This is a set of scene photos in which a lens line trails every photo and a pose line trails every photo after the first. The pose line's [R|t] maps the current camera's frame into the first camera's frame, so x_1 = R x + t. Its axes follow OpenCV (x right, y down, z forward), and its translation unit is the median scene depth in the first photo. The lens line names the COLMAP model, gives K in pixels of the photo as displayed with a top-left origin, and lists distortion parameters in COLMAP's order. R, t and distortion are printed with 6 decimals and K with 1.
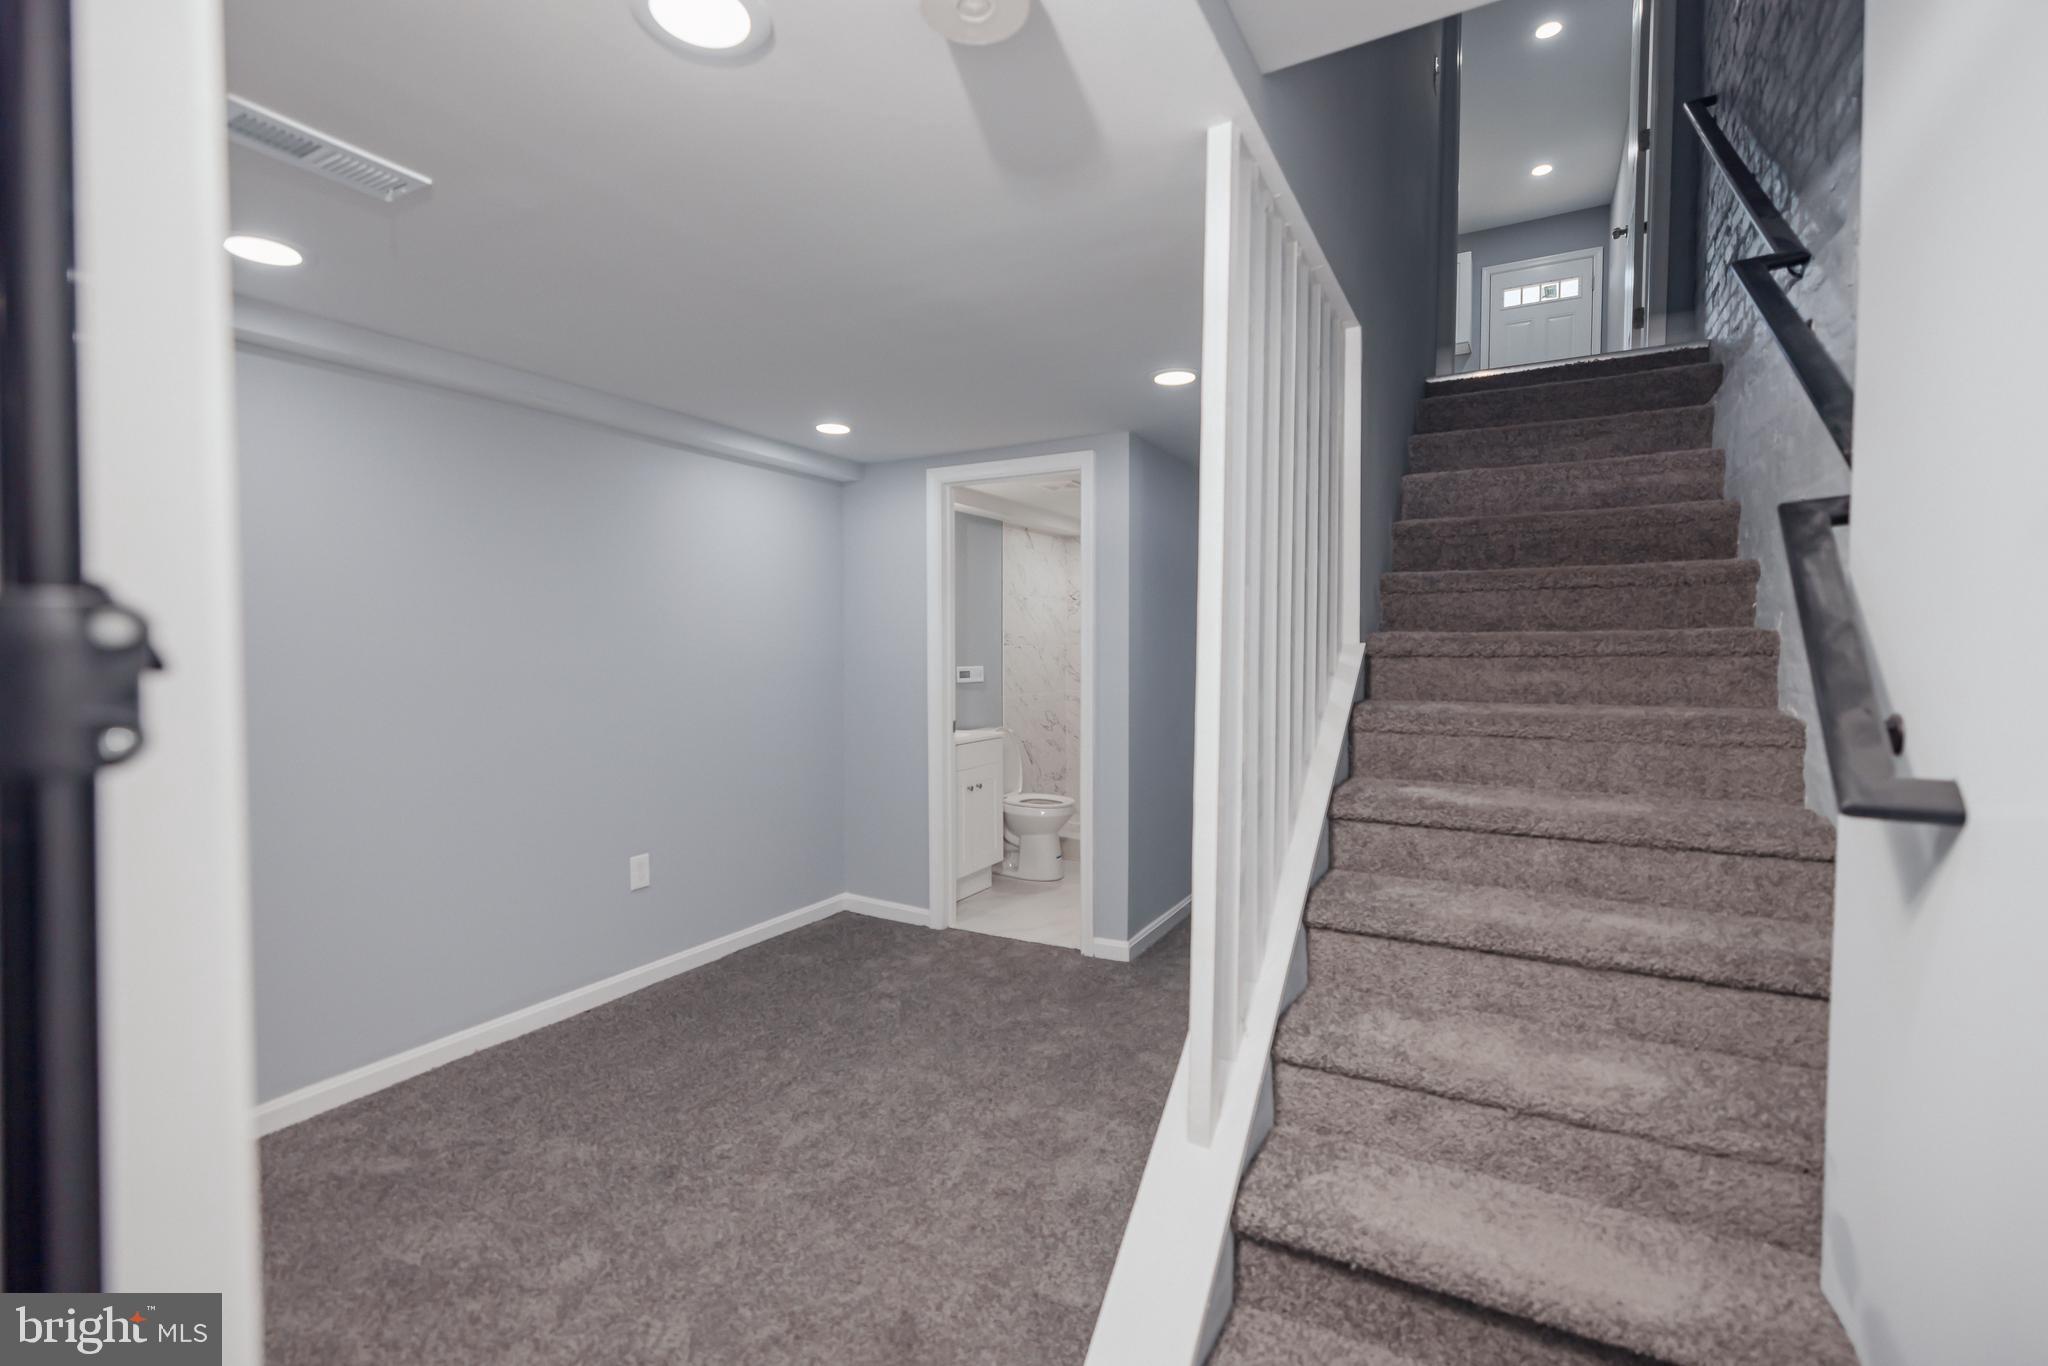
lens RADIAL K [[856.3, 0, 1030.0], [0, 856.3, 675.0], [0, 0, 1]] dist [0.000495, -0.000561]
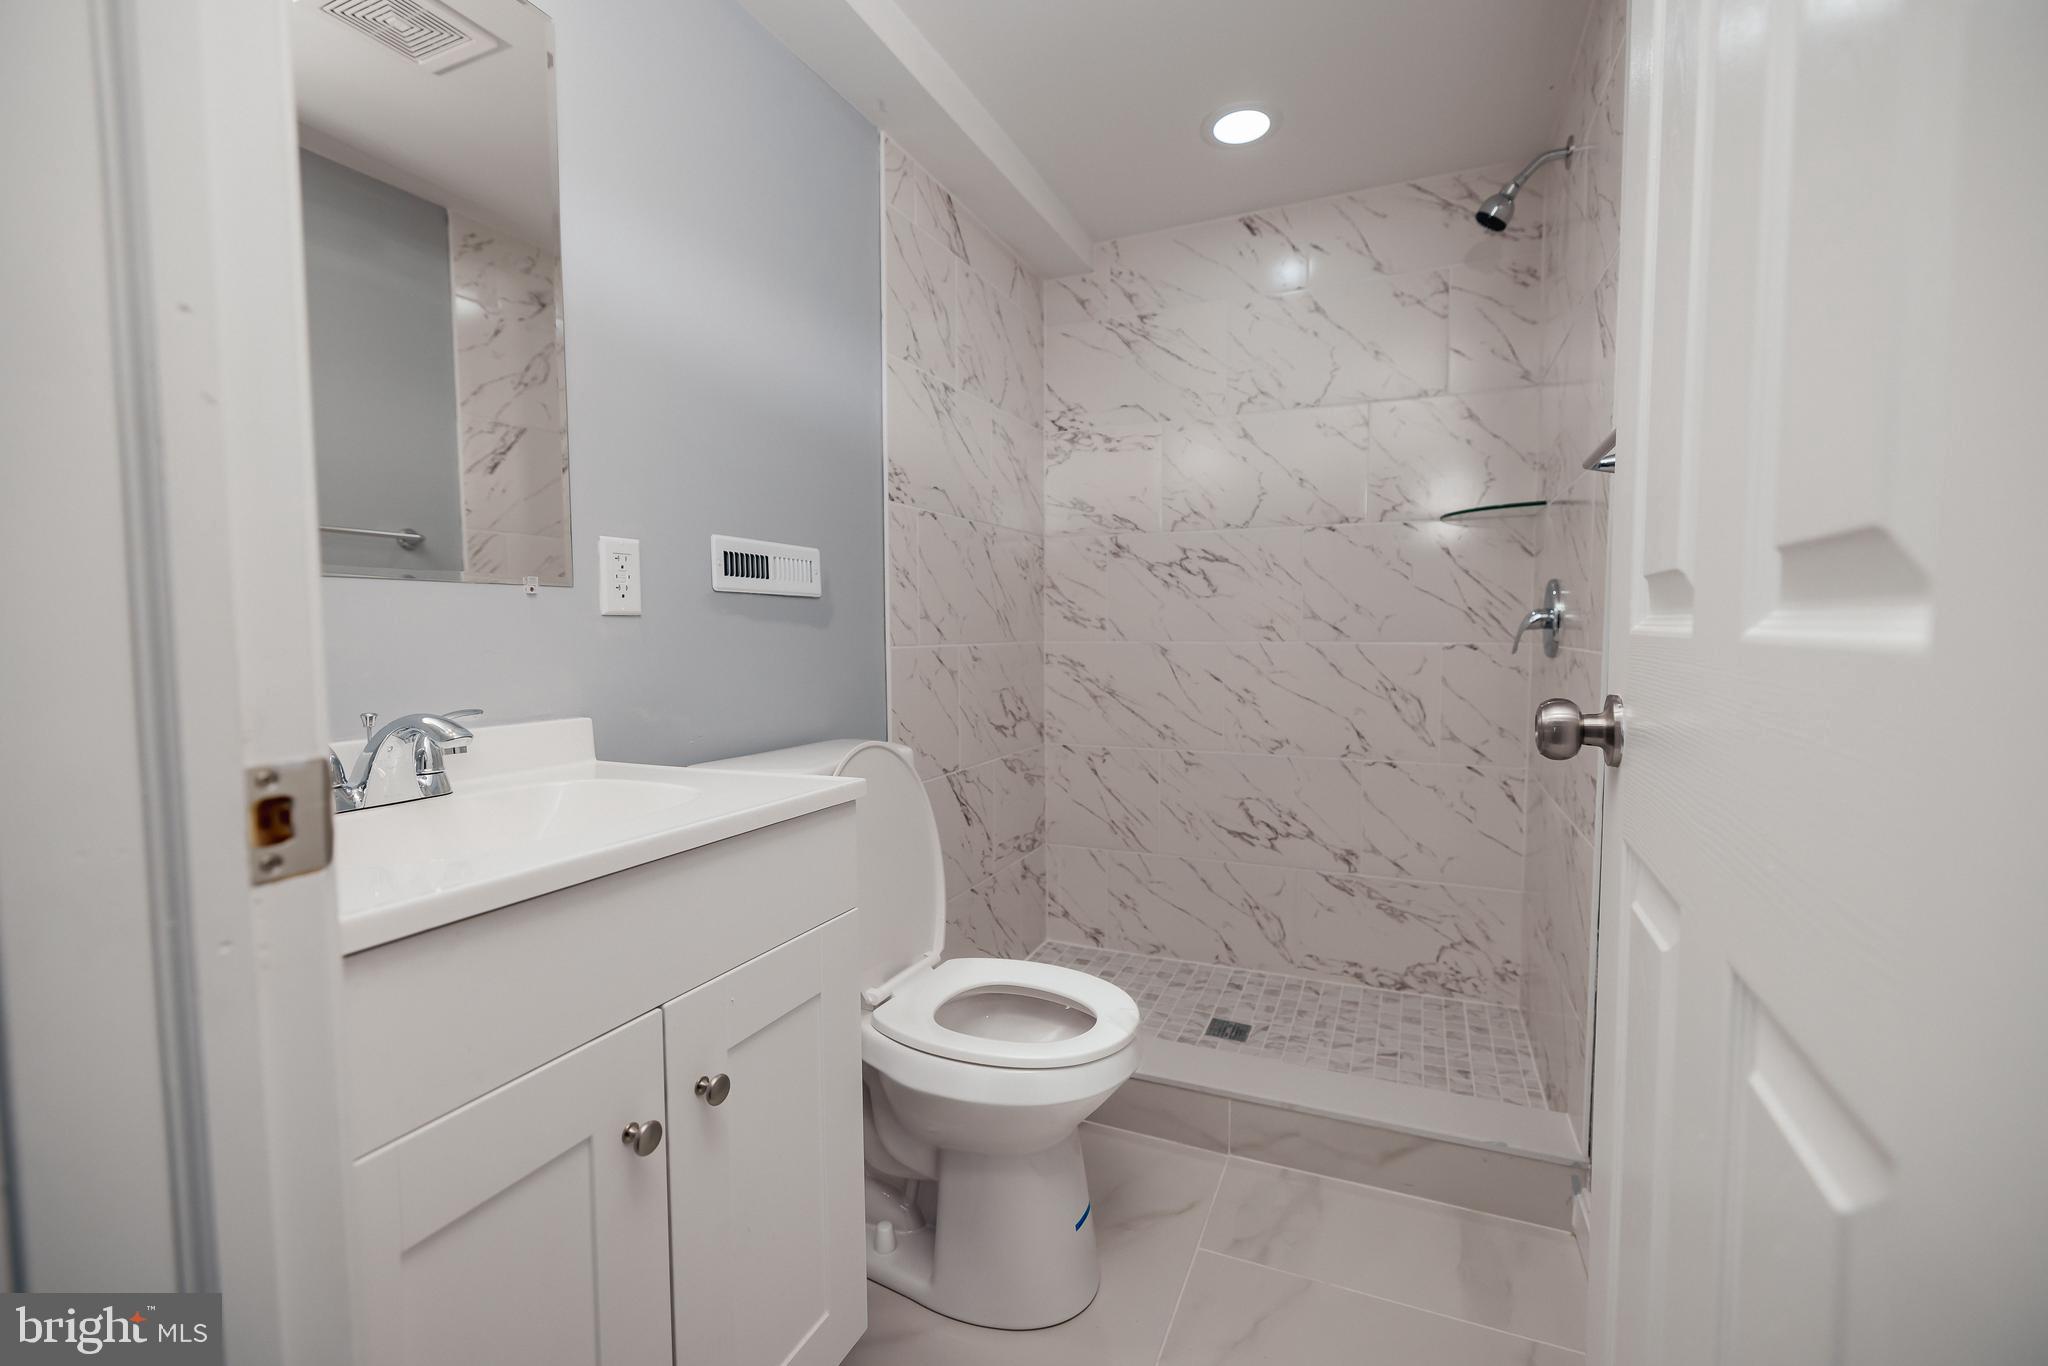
lens RADIAL K [[856.3, 0, 1030.0], [0, 856.3, 675.0], [0, 0, 1]] dist [0.000495, -0.000561]
pose [[0.994079, -0.015889, 0.107489, -0.011818], [0.012928, 0.999519, 0.028192, 0.029058], [-0.107885, -0.026636, 0.993807, 0.680604]]
